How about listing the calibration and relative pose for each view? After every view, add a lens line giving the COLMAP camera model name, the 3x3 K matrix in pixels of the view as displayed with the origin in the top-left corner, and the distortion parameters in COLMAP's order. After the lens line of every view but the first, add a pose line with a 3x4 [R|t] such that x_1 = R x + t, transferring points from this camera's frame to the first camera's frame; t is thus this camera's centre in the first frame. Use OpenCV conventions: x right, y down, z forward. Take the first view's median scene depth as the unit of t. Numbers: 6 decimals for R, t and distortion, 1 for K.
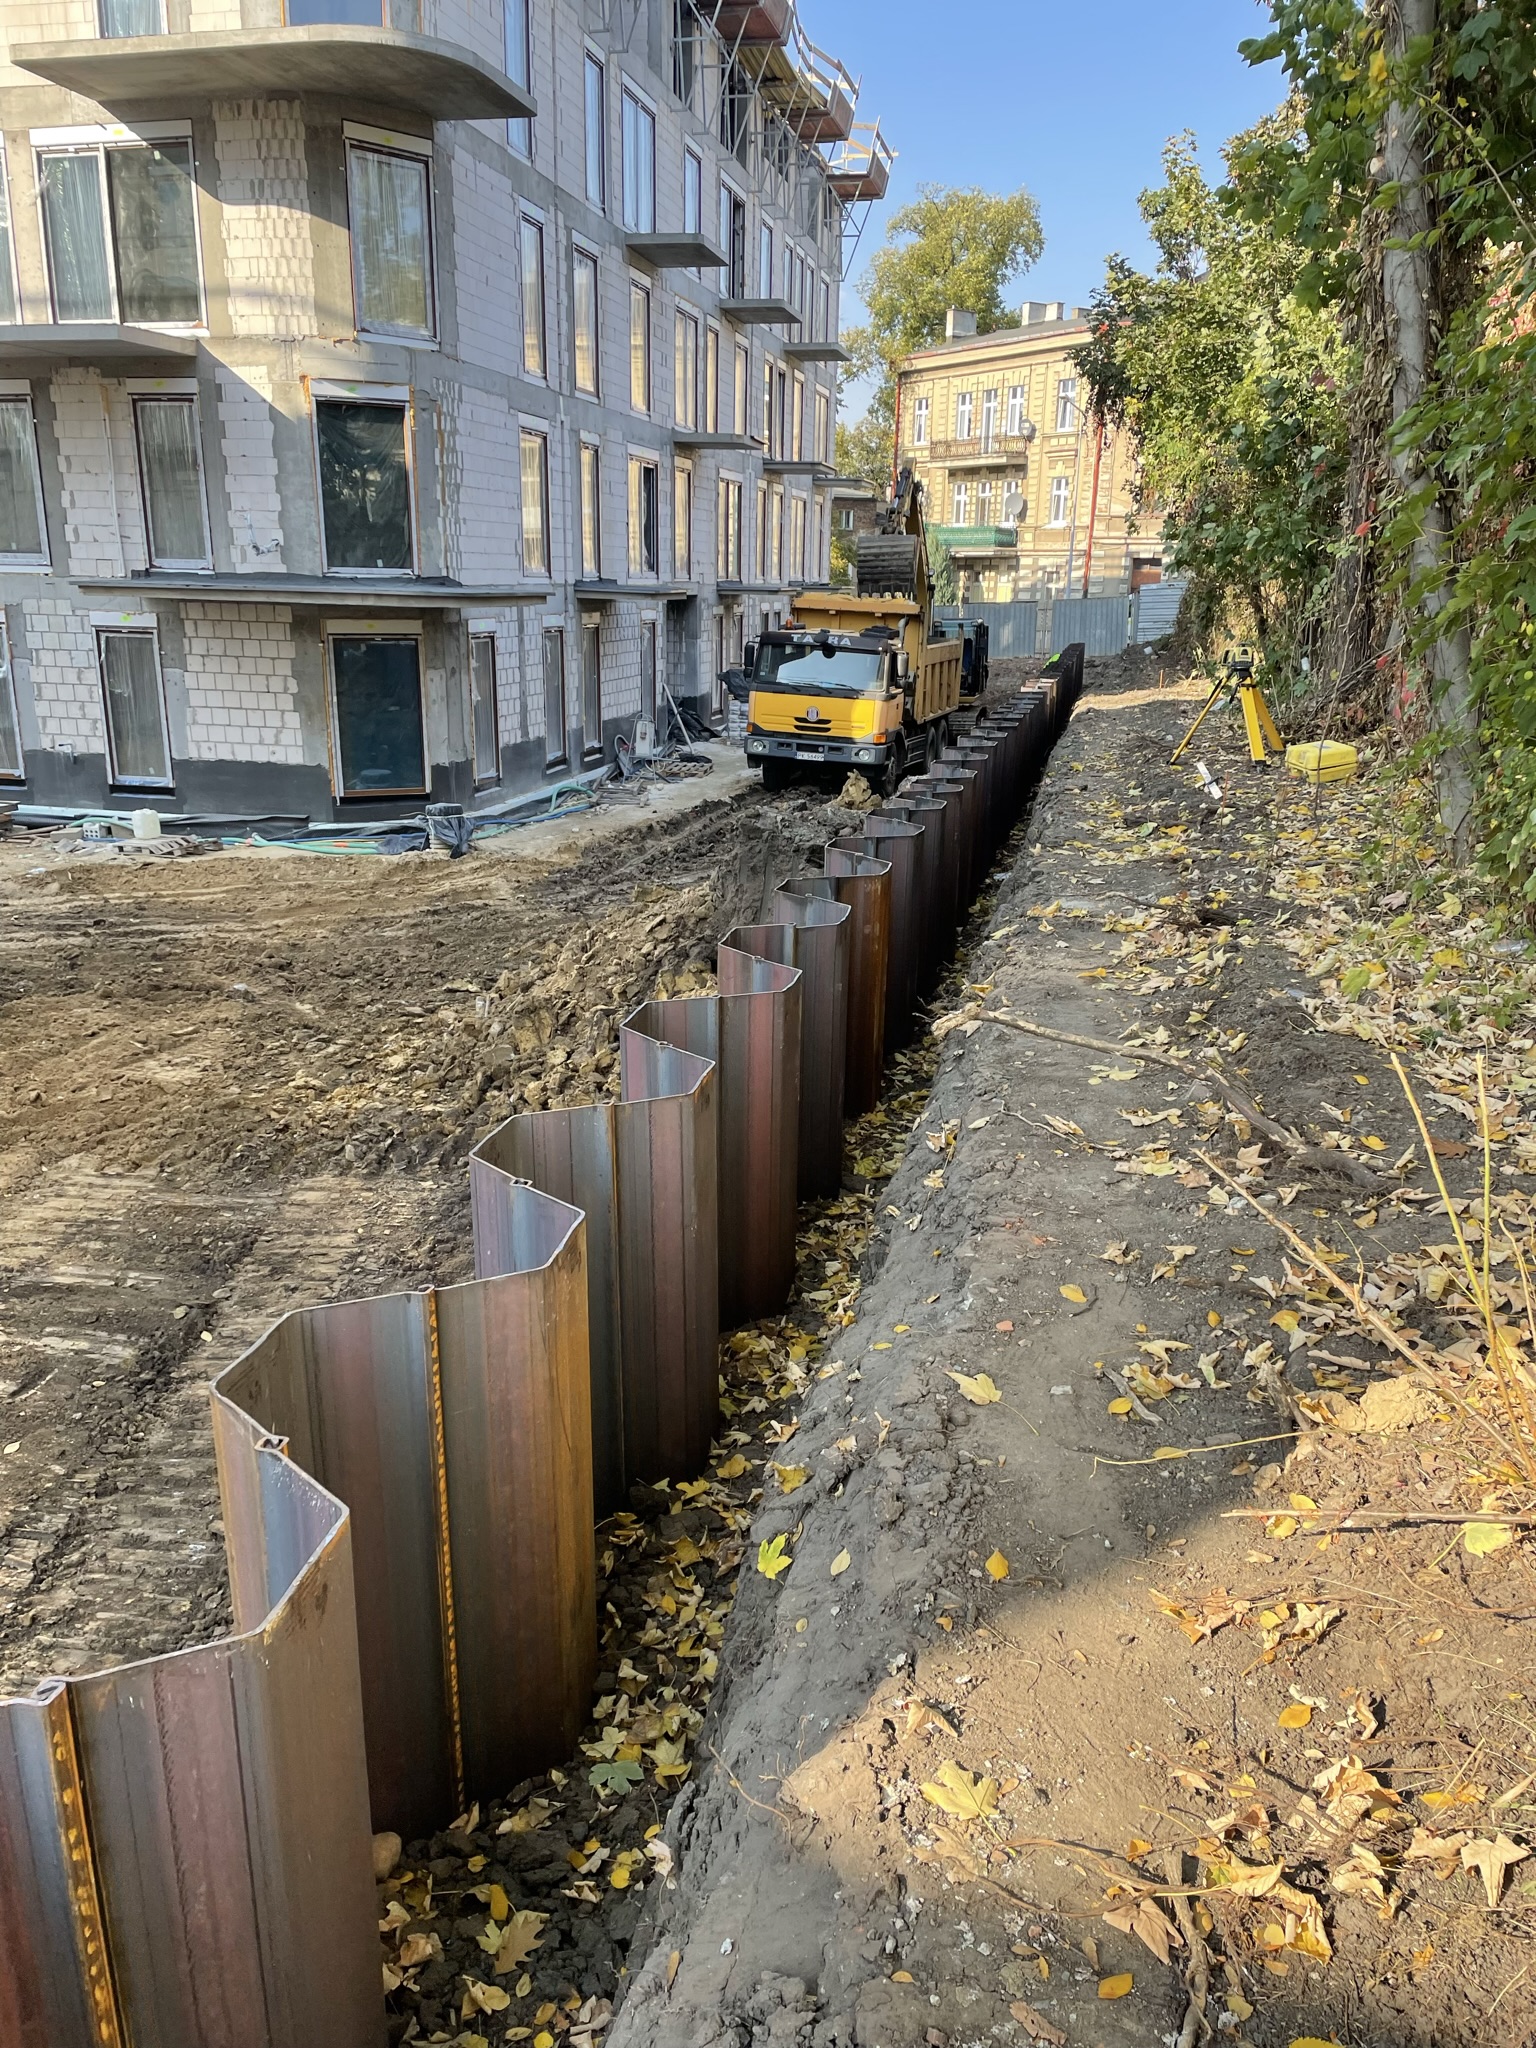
lens RADIAL K [[1484.8, 0, 793.3], [0, 1484.8, 1043.9], [0, 0, 1]] dist [0.097929, -0.112194]
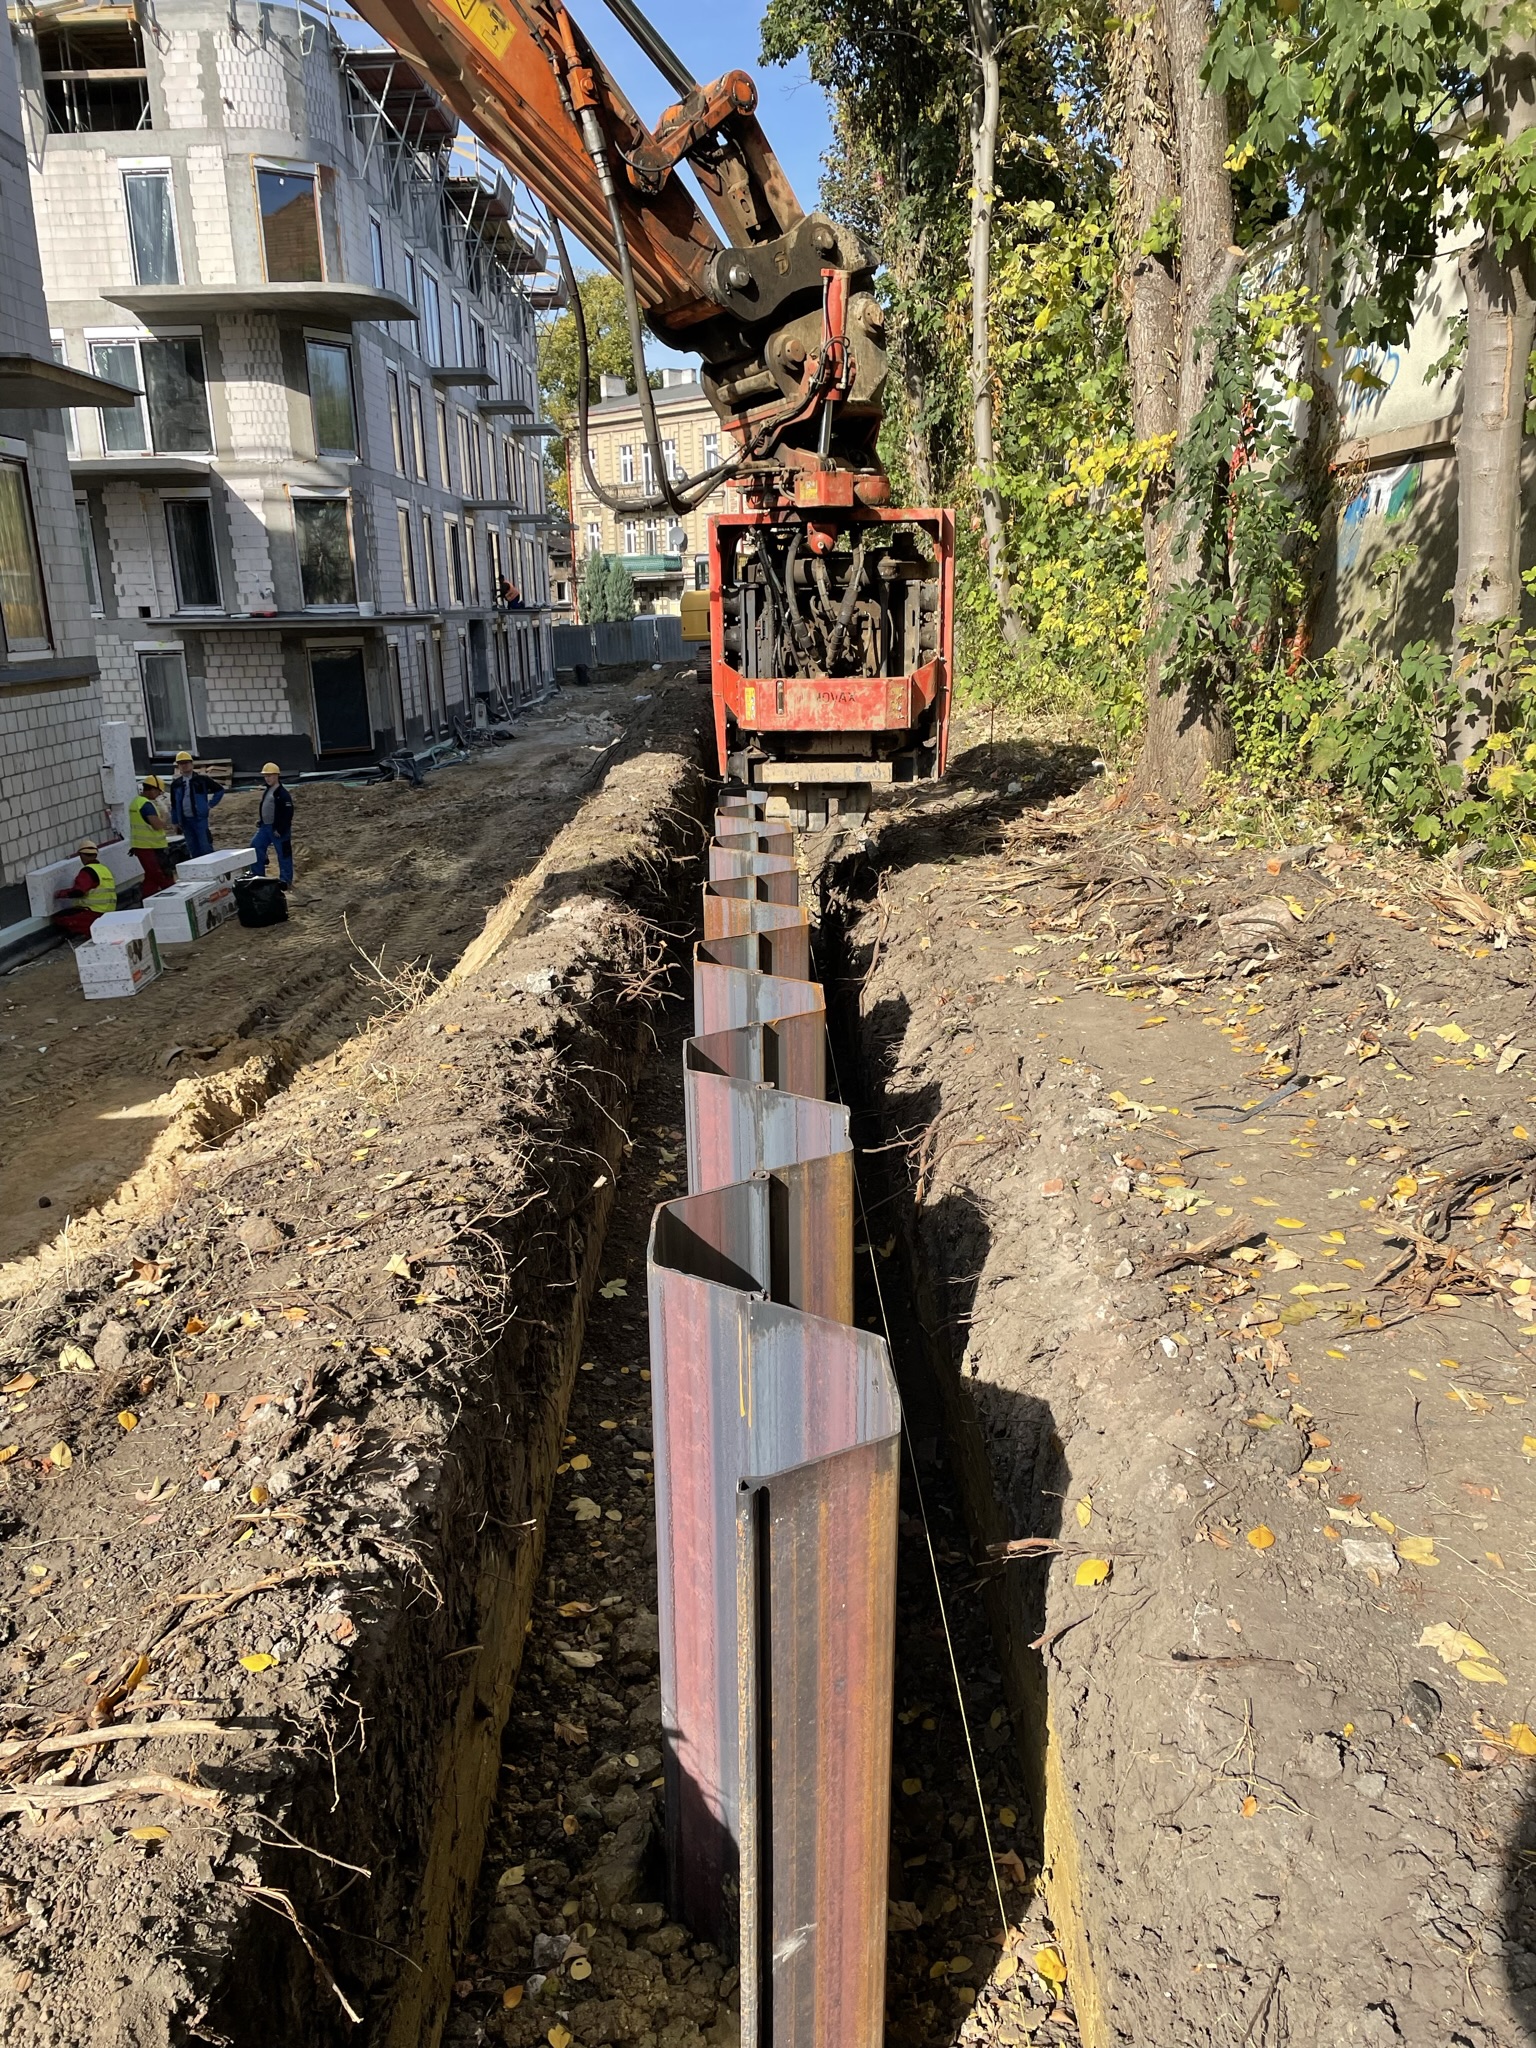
lens RADIAL K [[1489.0, 0, 760.0], [0, 1489.0, 1039.6], [0, 0, 1]] dist [0.097624, -0.111575]
pose [[0.975928, -0.101804, 0.192875, -0.157466], [0.105159, 0.994429, -0.007212, 0.150935], [-0.191066, 0.027321, 0.981197, -0.480164]]
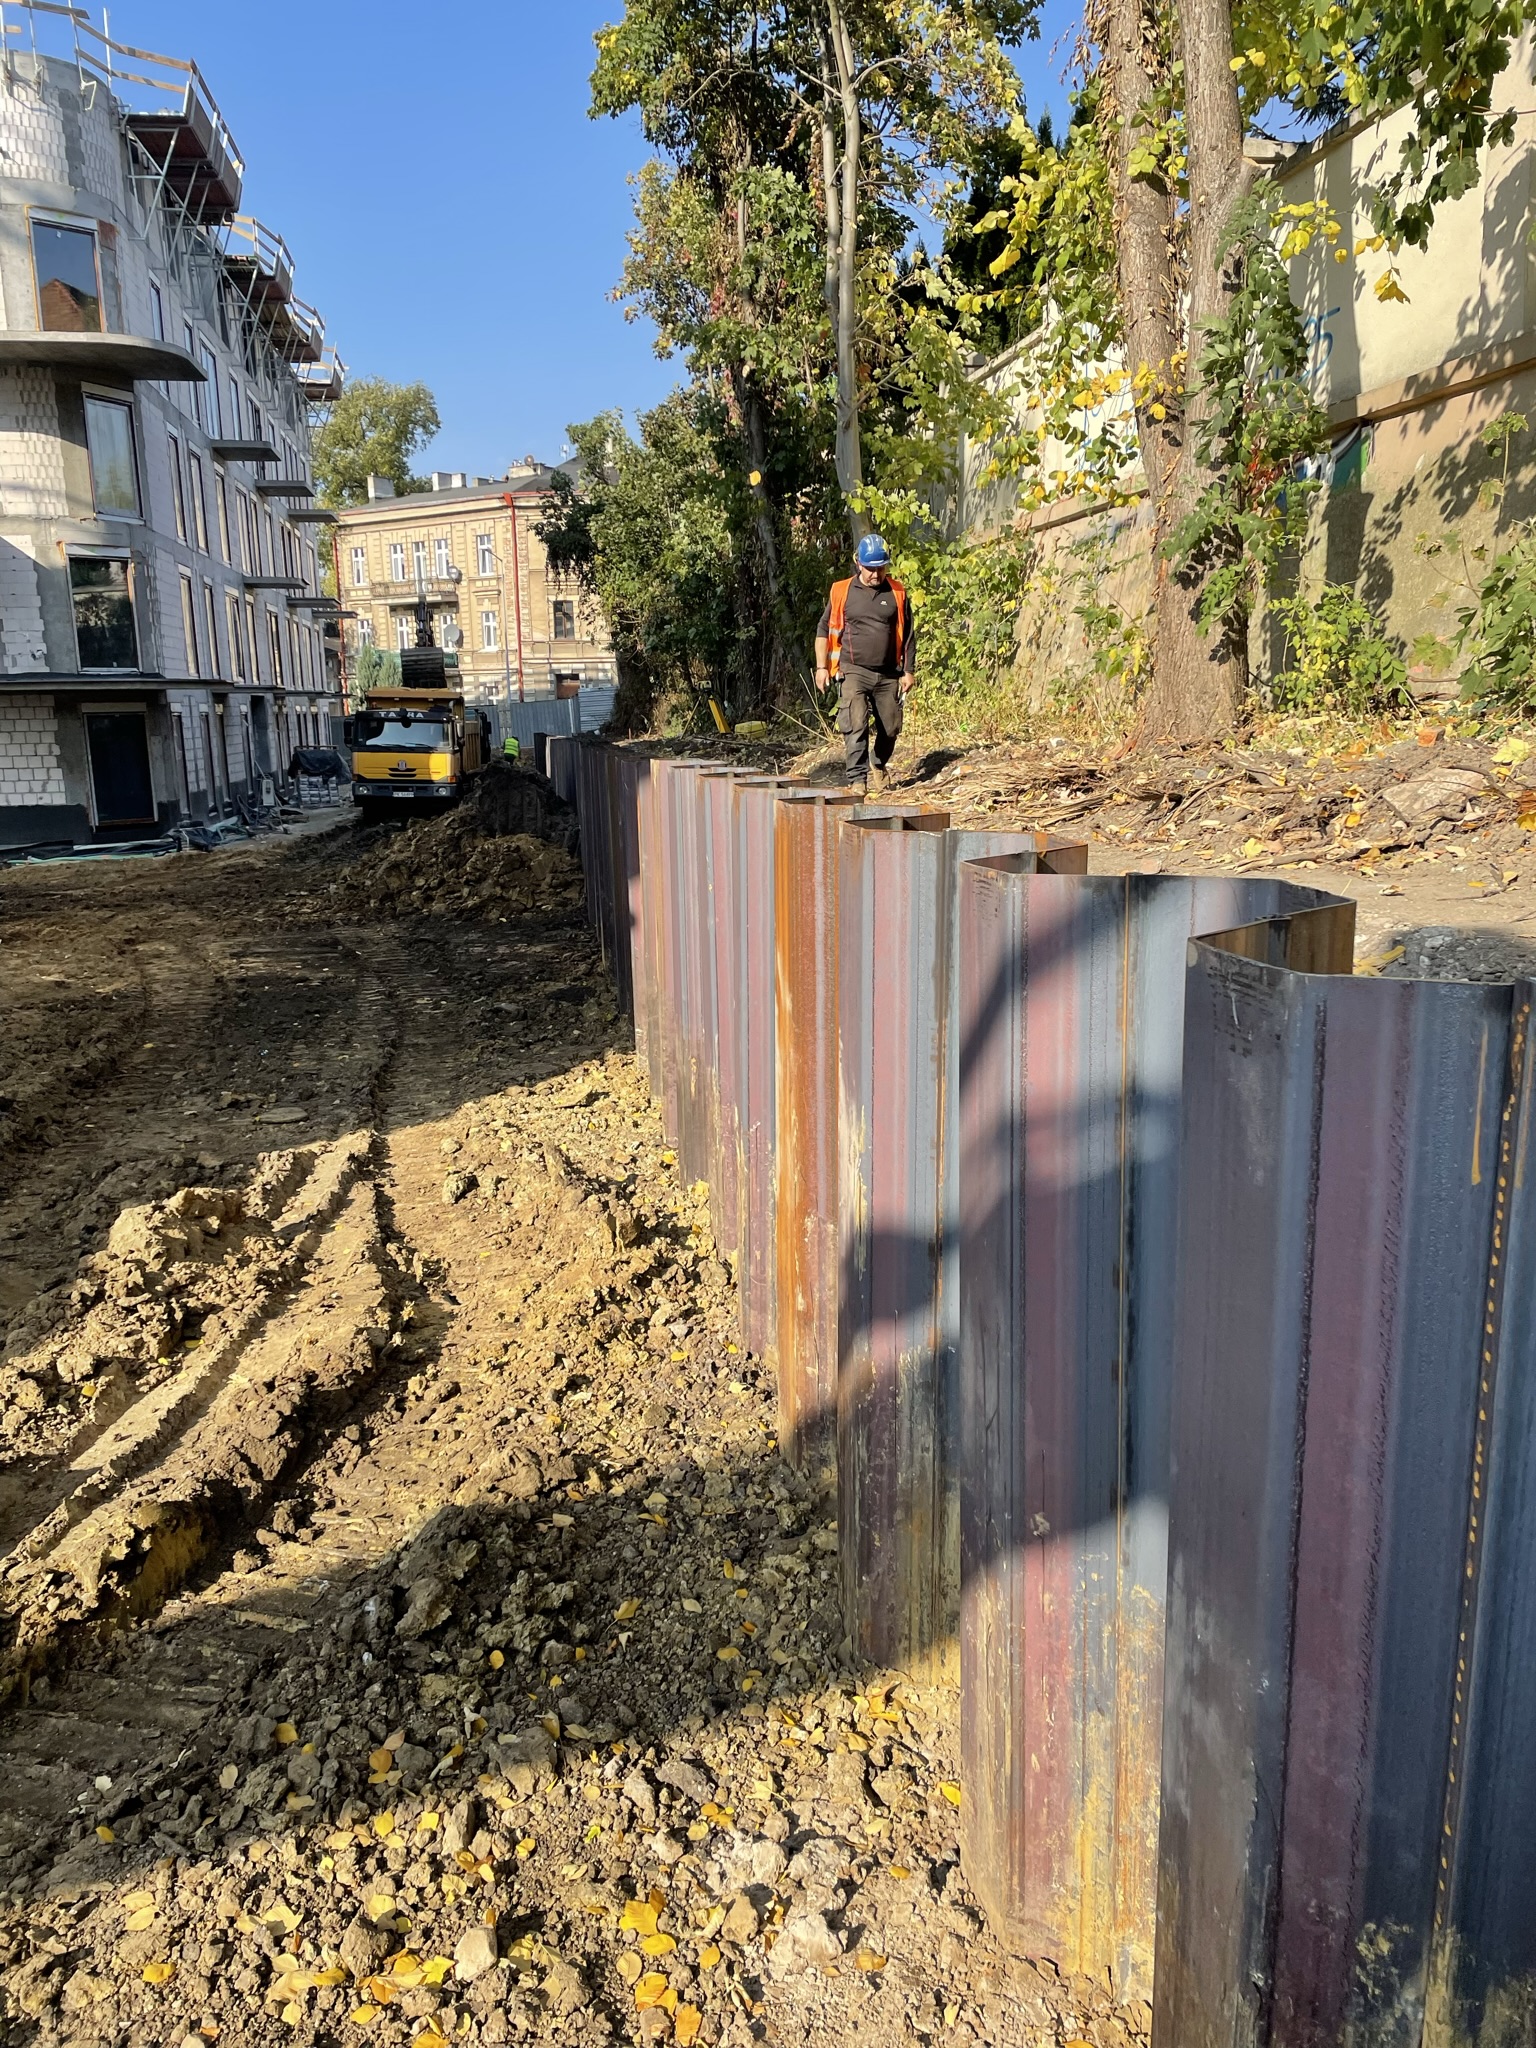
lens RADIAL K [[1486.1, 0, 749.4], [0, 1486.1, 1019.7], [0, 0, 1]] dist [0.099888, -0.115001]
pose [[0.932520, -0.109341, 0.344167, -0.197561], [0.142491, 0.987140, -0.072466, 0.171900], [-0.331818, 0.116617, 0.936108, -0.428279]]
